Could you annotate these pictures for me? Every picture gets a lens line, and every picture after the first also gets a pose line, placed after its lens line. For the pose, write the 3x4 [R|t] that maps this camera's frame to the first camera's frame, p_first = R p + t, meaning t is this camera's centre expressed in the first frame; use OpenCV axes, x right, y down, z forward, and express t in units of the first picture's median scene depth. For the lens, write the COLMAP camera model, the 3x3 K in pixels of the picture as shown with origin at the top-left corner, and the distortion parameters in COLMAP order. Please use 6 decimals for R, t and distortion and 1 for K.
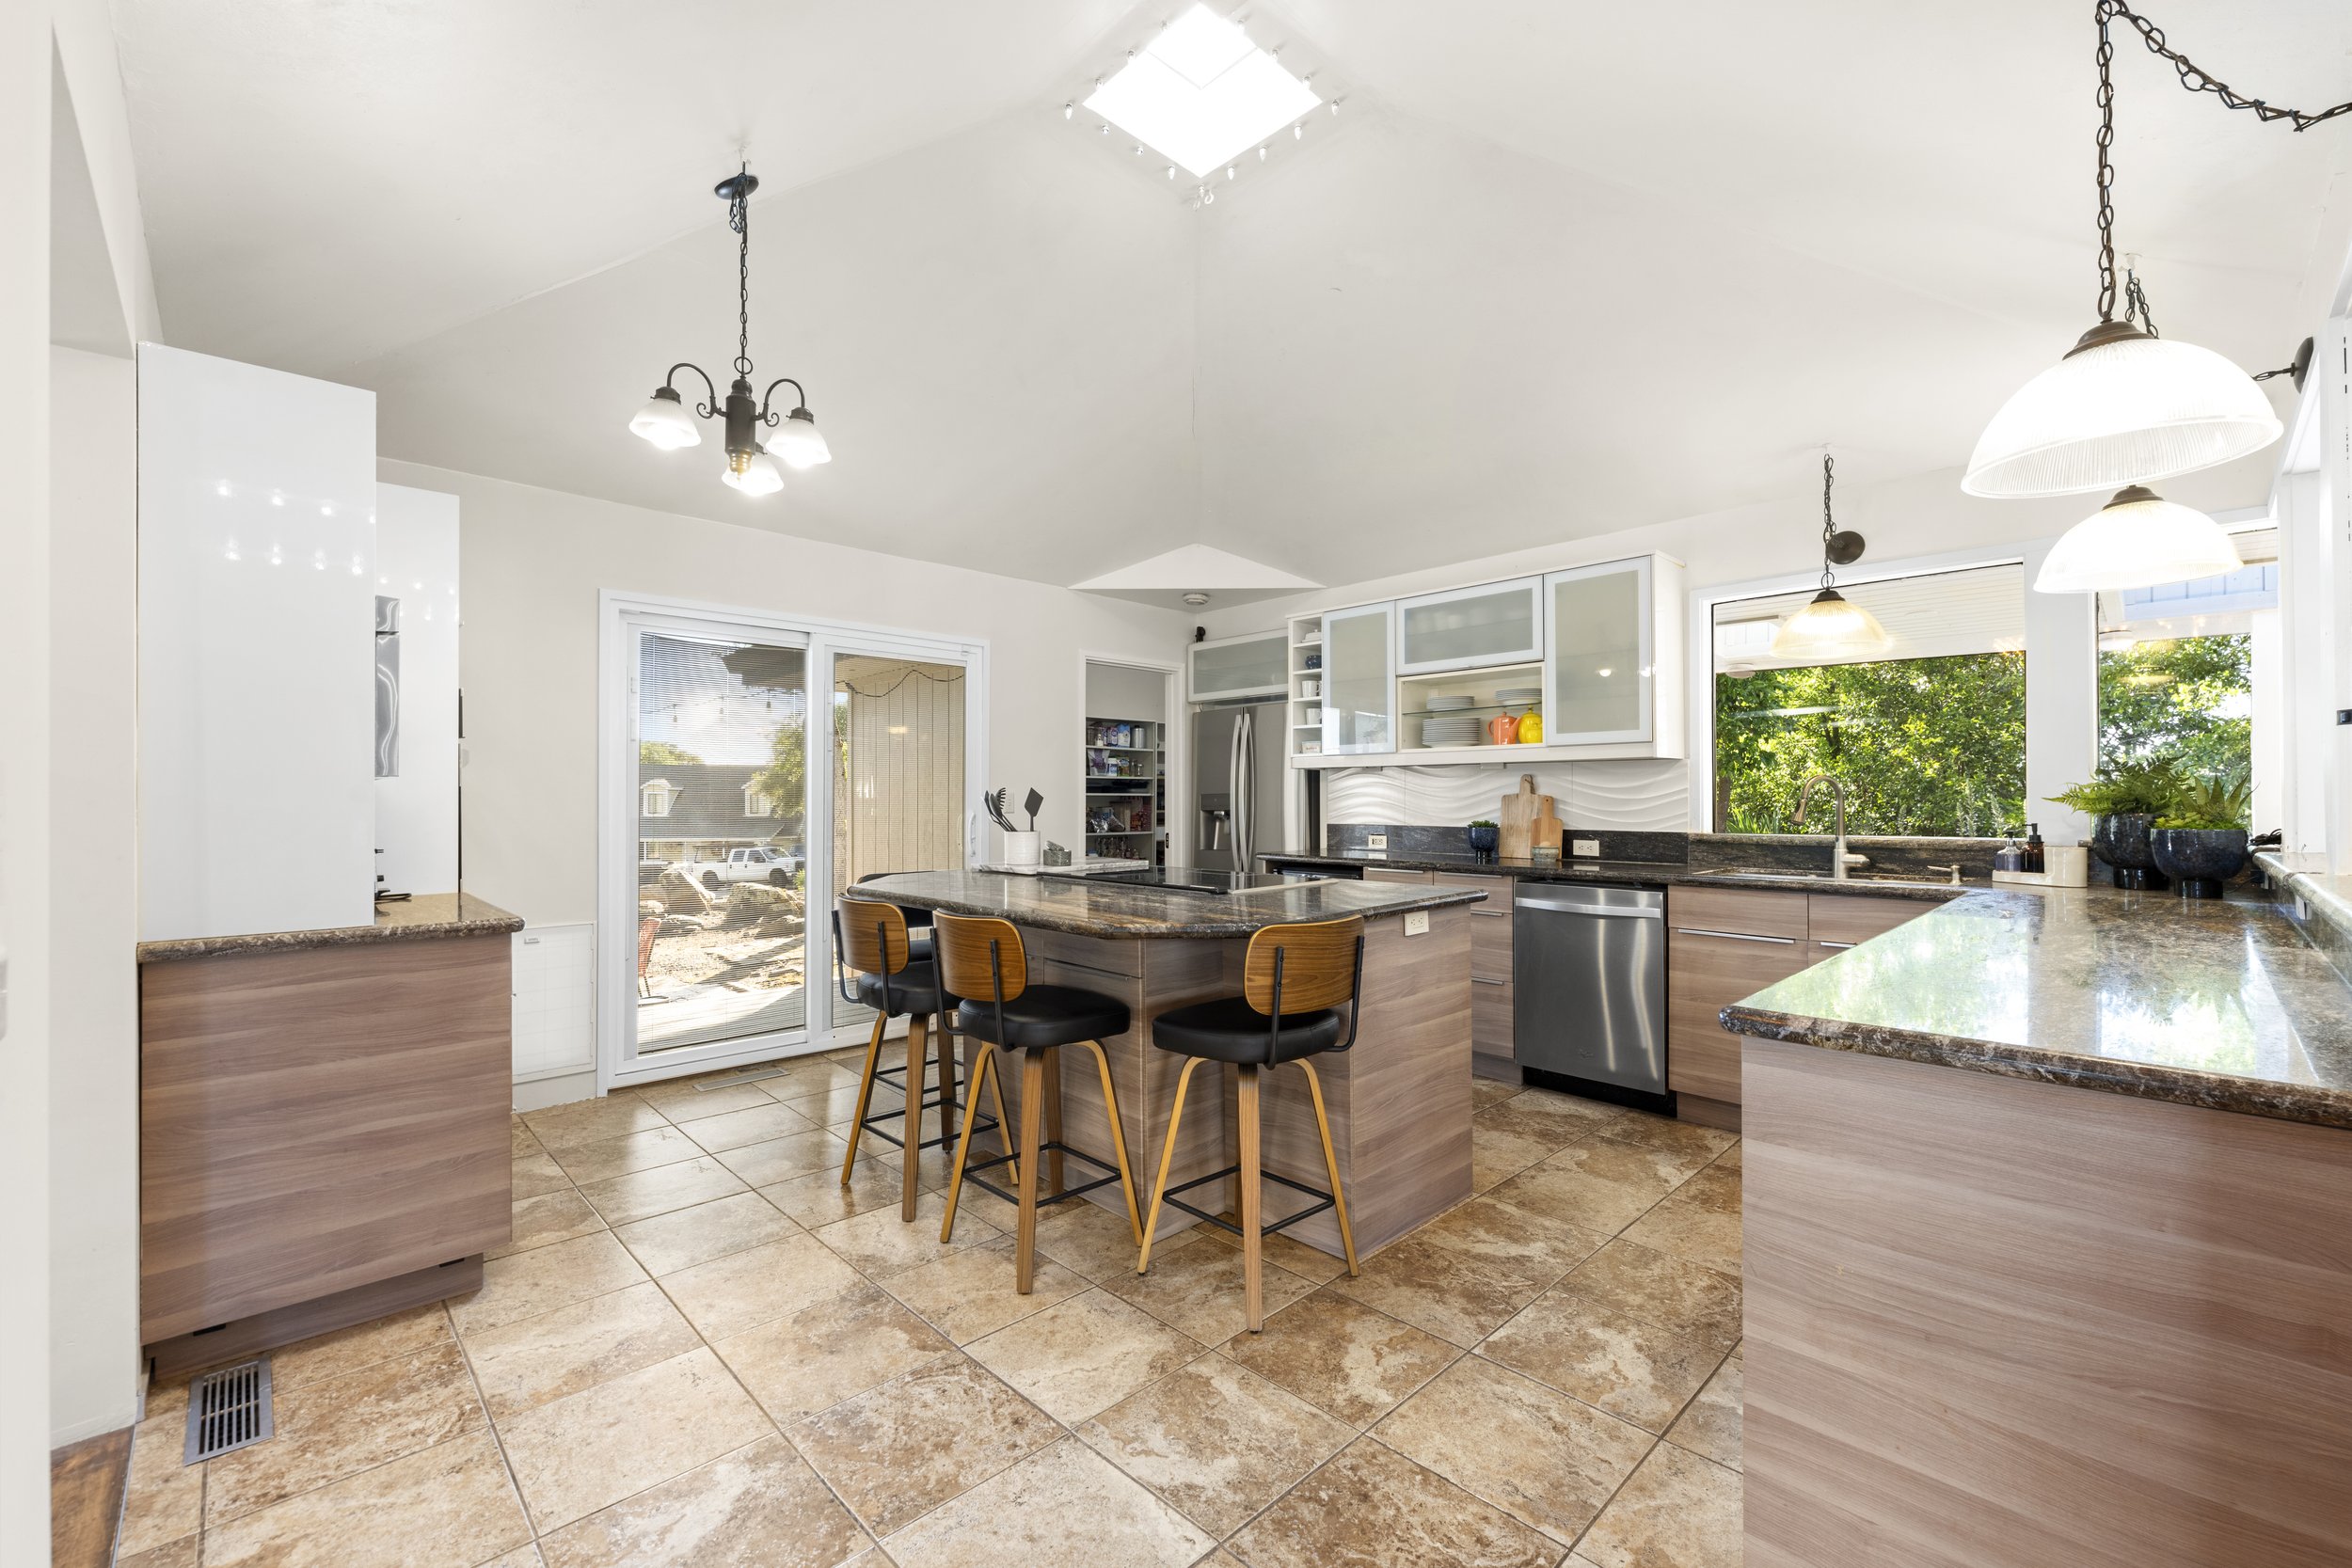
lens RADIAL K [[989.9, 0, 1170.6], [0, 989.9, 790.4], [0, 0, 1]] dist [-0.001610, 0.000306]
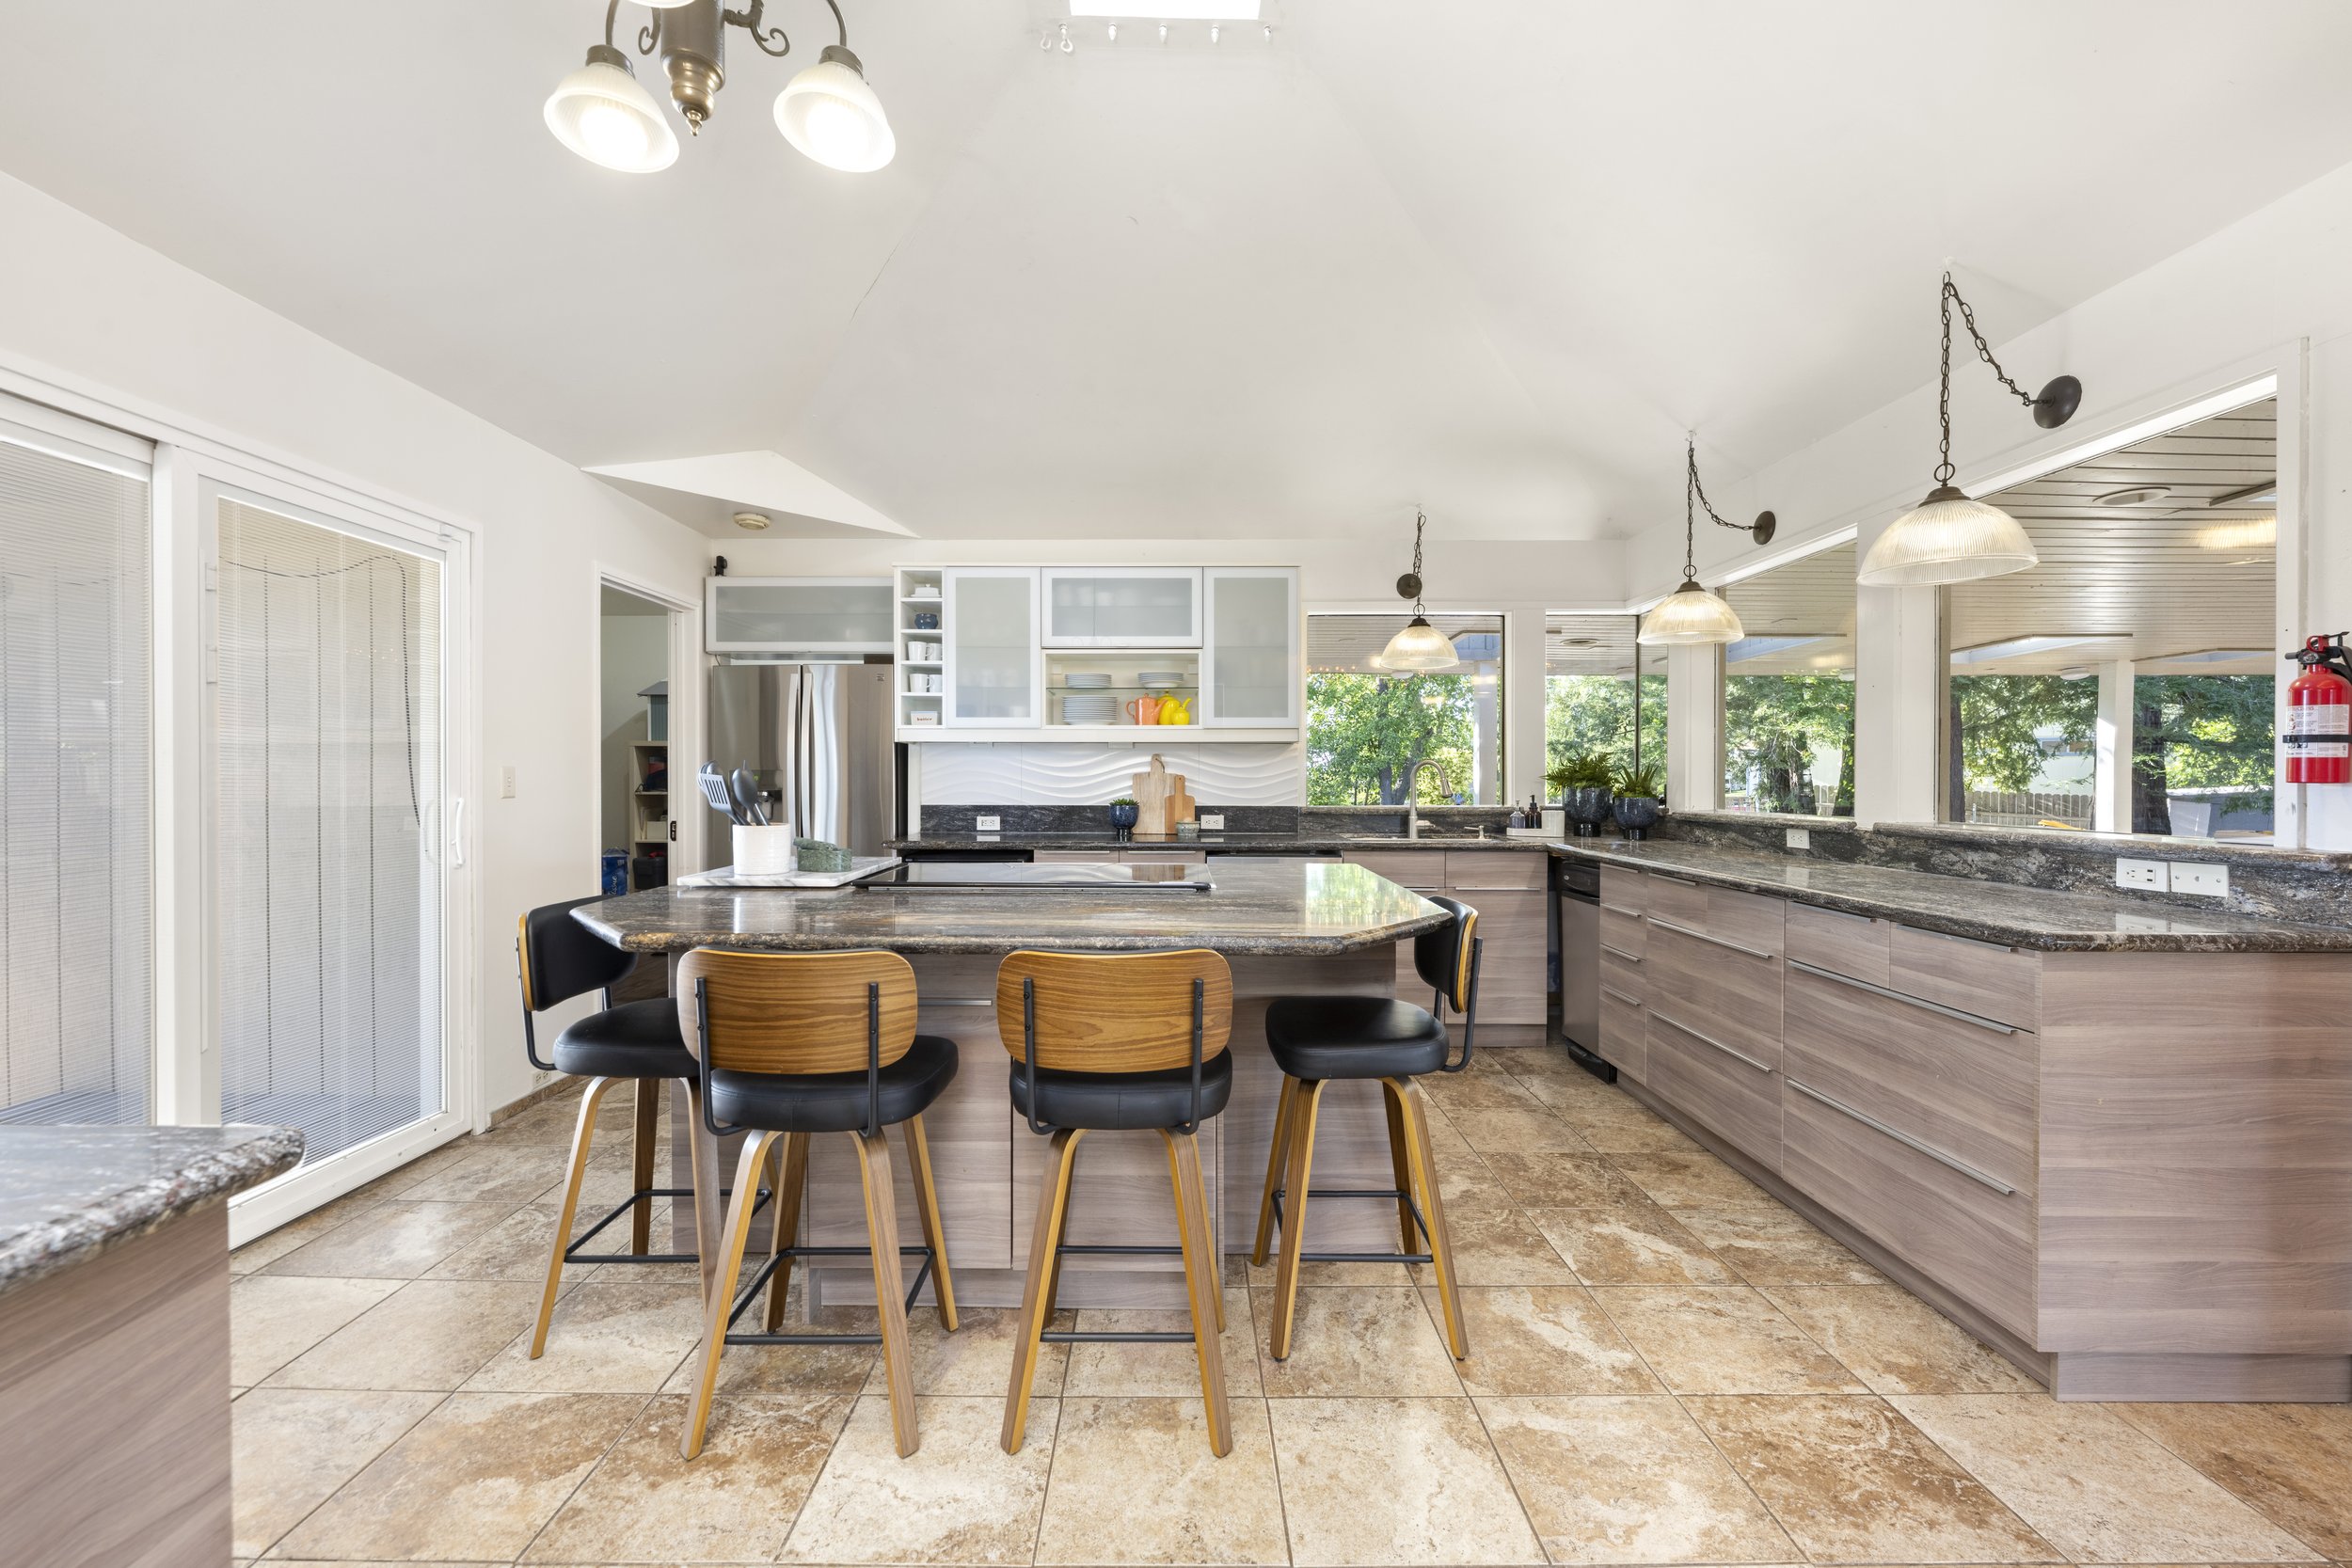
lens RADIAL K [[951.1, 0, 1178.0], [0, 951.1, 786.0], [0, 0, 1]] dist [0.001995, -0.000257]
pose [[0.681729, -0.005610, 0.731583, -0.449546], [-0.008706, 0.999838, 0.015780, 0.001810], [-0.731553, -0.017127, 0.681569, 0.363116]]
